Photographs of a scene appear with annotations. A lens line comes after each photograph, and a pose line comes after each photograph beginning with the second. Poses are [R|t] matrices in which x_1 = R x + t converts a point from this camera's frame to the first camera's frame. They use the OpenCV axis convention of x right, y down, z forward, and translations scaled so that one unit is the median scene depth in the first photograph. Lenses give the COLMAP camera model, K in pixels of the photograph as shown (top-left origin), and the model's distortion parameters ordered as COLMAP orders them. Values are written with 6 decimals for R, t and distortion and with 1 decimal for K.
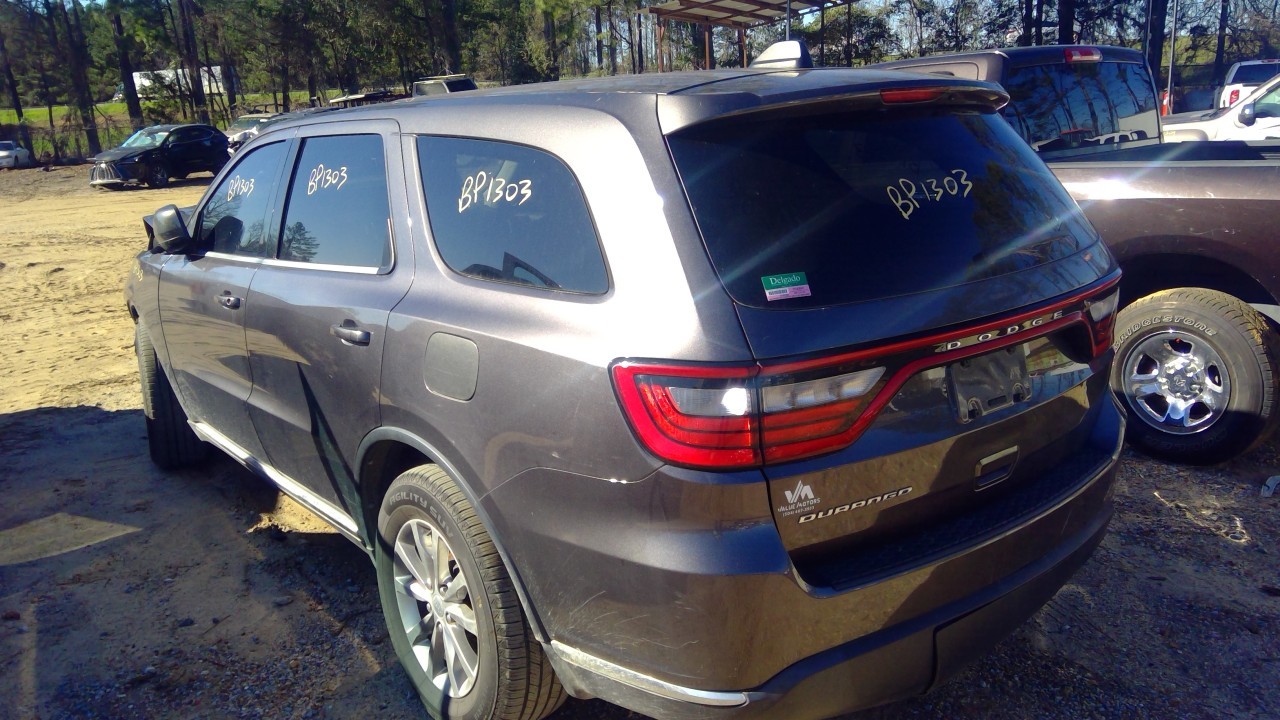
lens RADIAL K [[992.6, 0, 640.0], [0, 992.6, 360.0], [0, 0, 1]] dist [0.114869, -0.175243]
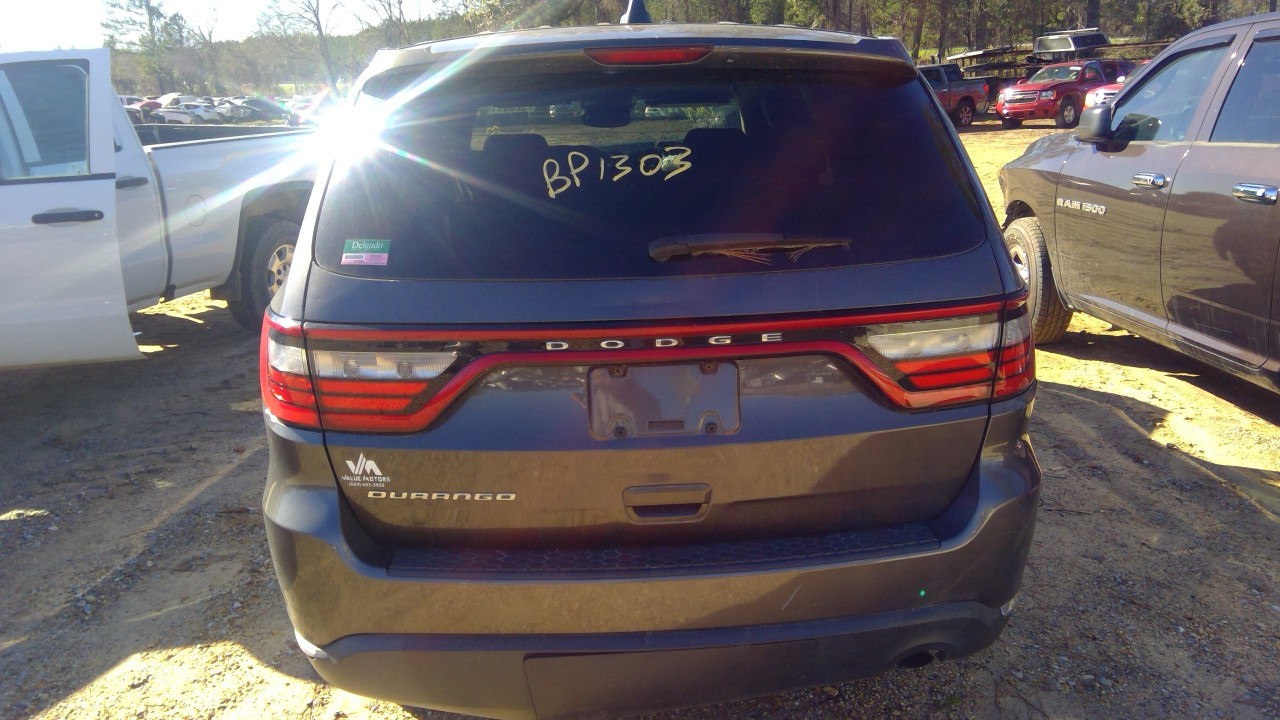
lens RADIAL K [[992.6, 0, 640.0], [0, 992.6, 360.0], [0, 0, 1]] dist [0.114869, -0.175243]
pose [[0.821738, 0.171444, -0.543465, 0.887886], [-0.150349, 0.985106, 0.083434, -0.089816], [0.549675, 0.013148, 0.835275, 0.329549]]
